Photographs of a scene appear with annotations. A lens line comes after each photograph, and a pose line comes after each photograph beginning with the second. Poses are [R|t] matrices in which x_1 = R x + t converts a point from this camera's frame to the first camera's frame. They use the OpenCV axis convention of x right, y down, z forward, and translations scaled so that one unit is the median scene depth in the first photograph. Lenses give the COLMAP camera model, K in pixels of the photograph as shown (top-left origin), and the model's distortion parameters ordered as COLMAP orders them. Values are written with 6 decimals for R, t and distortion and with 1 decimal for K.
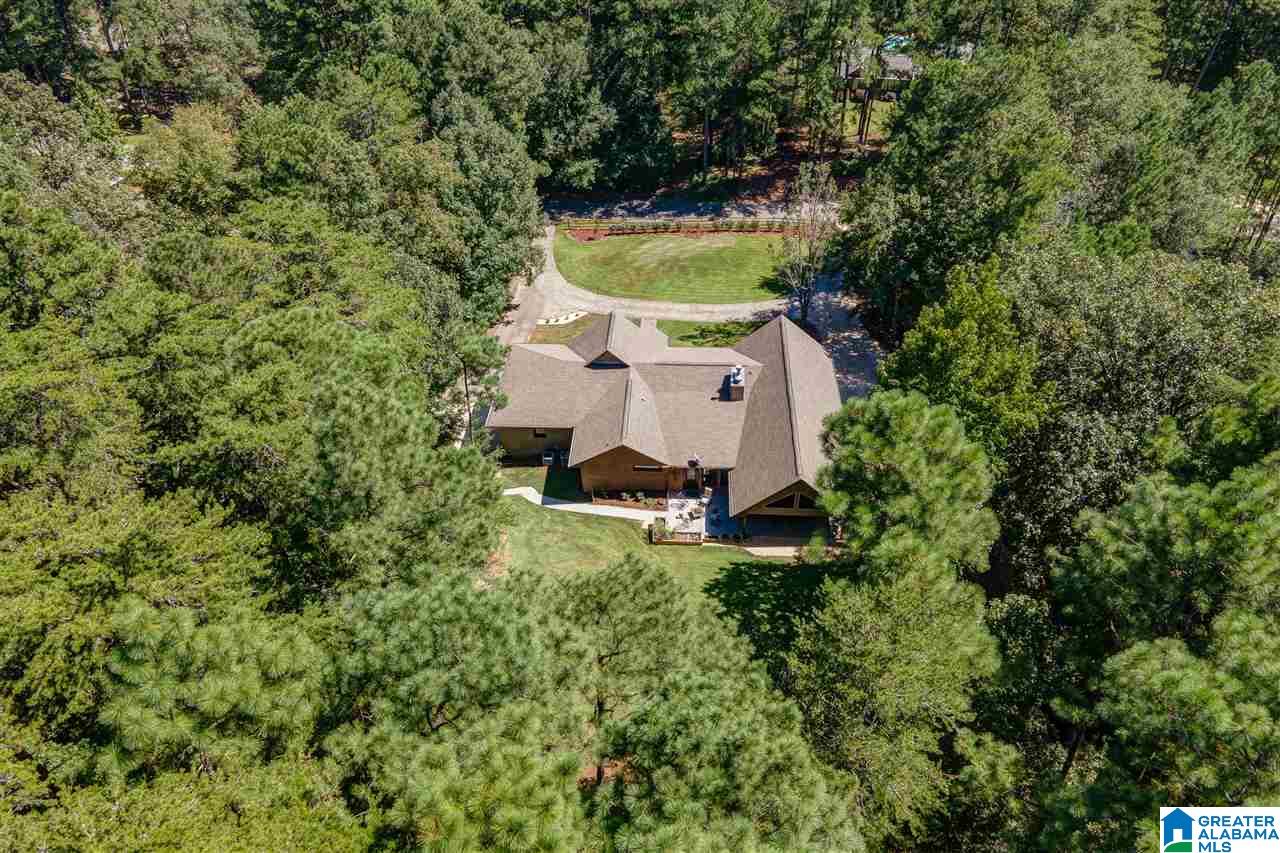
lens RADIAL K [[943.0, 0, 634.5], [0, 943.0, 417.3], [0, 0, 1]] dist [0.035527, 0.007393]
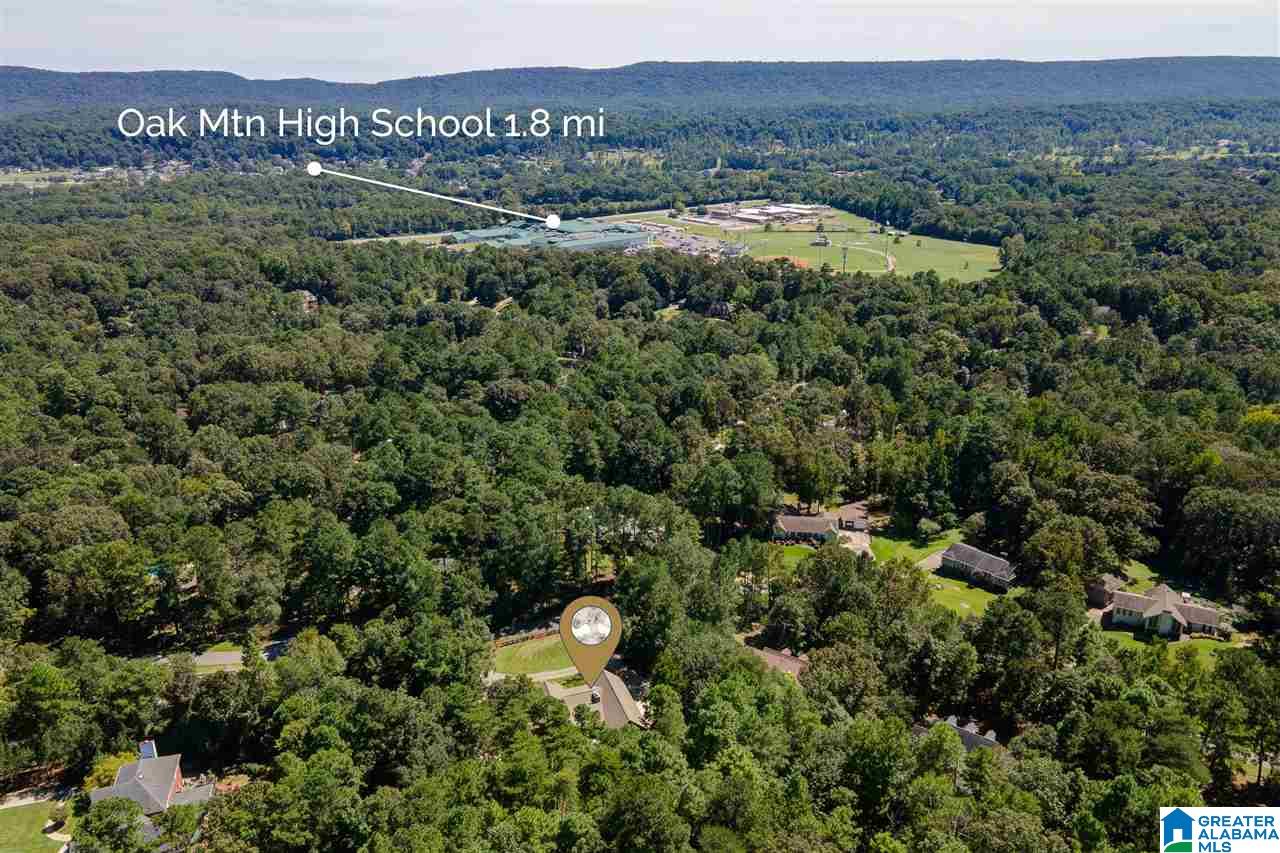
lens RADIAL K [[943.0, 0, 638.8], [0, 943.0, 418.5], [0, 0, 1]] dist [0.035527, 0.007393]
pose [[0.924924, -0.136335, 0.354865, -0.630766], [0.246191, 0.926102, -0.285877, 0.032823], [-0.289666, 0.351779, 0.890138, -1.772071]]
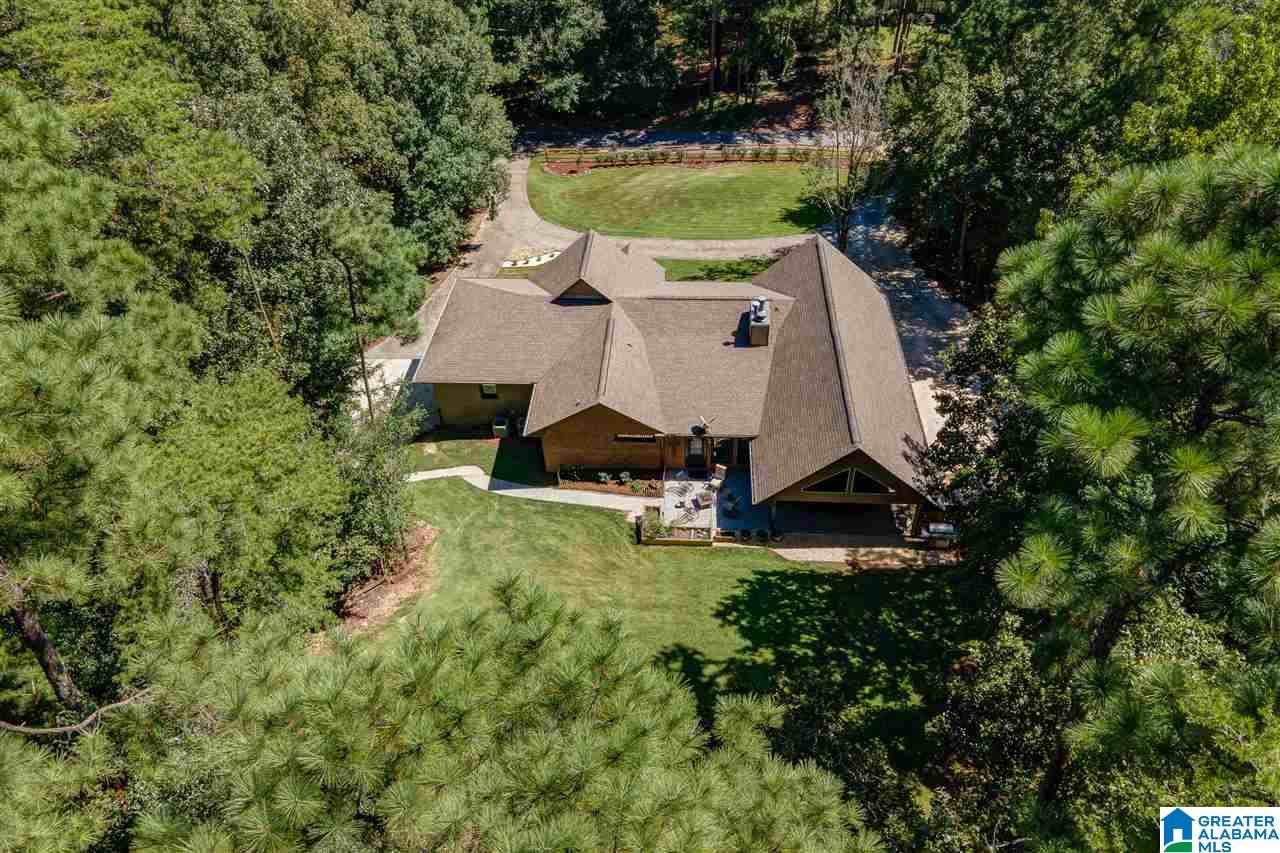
lens RADIAL K [[943.0, 0, 640.8], [0, 943.0, 426.7], [0, 0, 1]] dist [0.035527, 0.007393]
pose [[0.999992, -0.001775, 0.003516, 0.013486], [0.001730, 0.999915, 0.012897, 0.031271], [-0.003538, -0.012891, 0.999911, 0.247835]]
